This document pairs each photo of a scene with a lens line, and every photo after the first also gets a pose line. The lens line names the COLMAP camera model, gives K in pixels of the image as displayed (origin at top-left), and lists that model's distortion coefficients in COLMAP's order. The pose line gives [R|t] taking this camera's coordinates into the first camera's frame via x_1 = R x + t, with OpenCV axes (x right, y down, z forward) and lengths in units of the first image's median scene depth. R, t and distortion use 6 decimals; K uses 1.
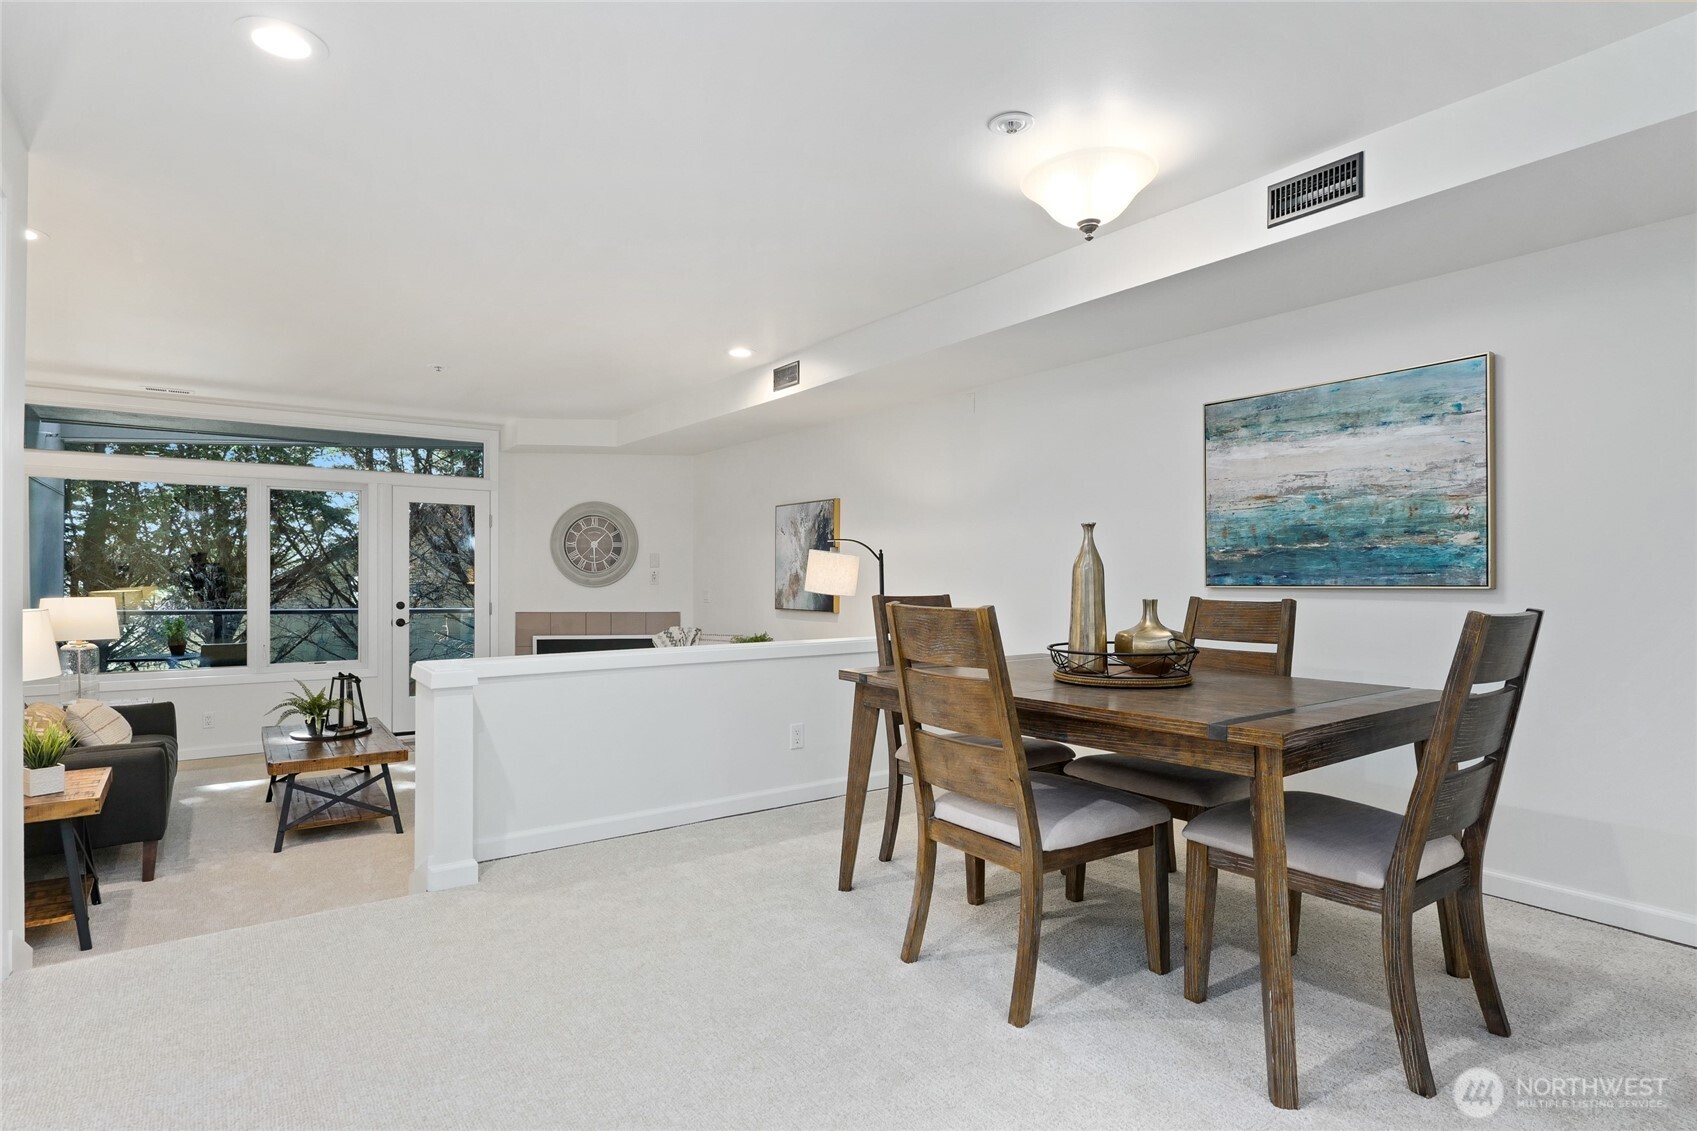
lens RADIAL K [[884.1, 0, 847.2], [0, 884.1, 572.0], [0, 0, 1]] dist [-0.001905, -0.000193]
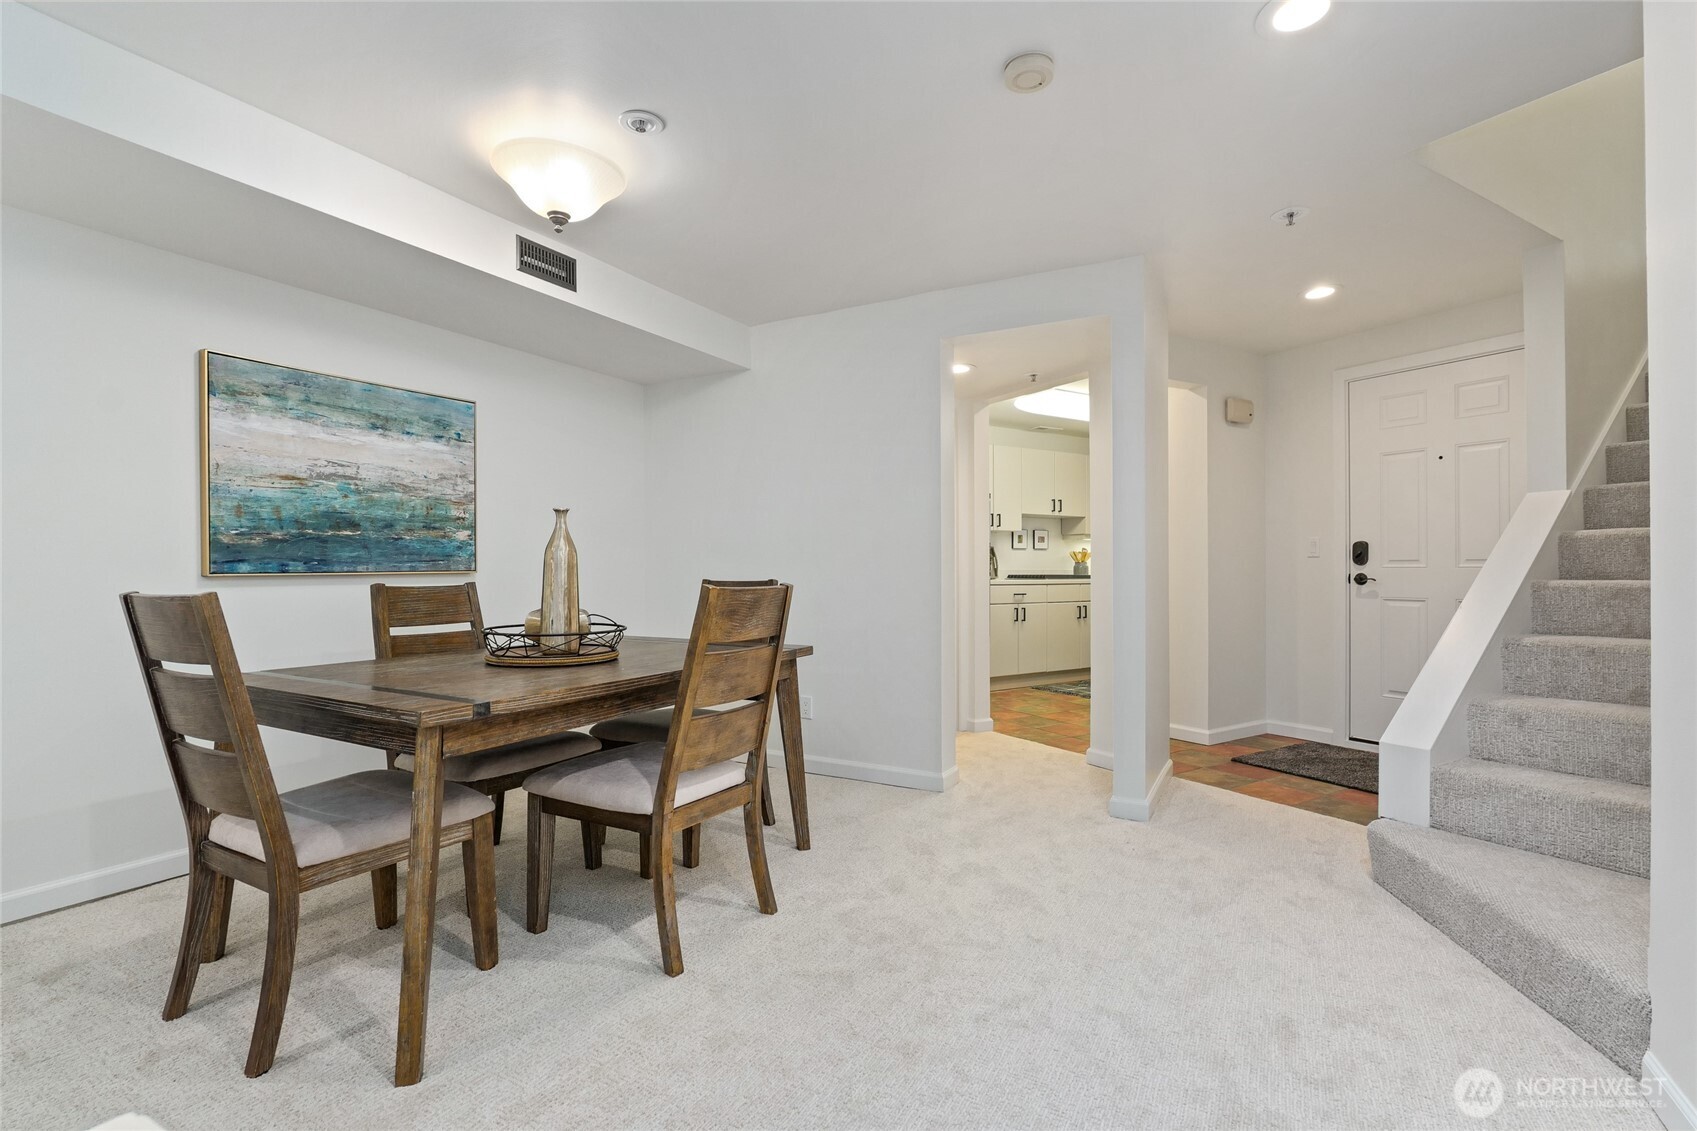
lens RADIAL K [[783.2, 0, 853.0], [0, 783.2, 560.0], [0, 0, 1]] dist [-0.005387, -0.000394]
pose [[-0.419999, 0.010305, 0.907466, -0.549579], [-0.001997, 0.999923, -0.012279, 0.011315], [-0.907522, -0.006969, -0.419946, 0.851027]]
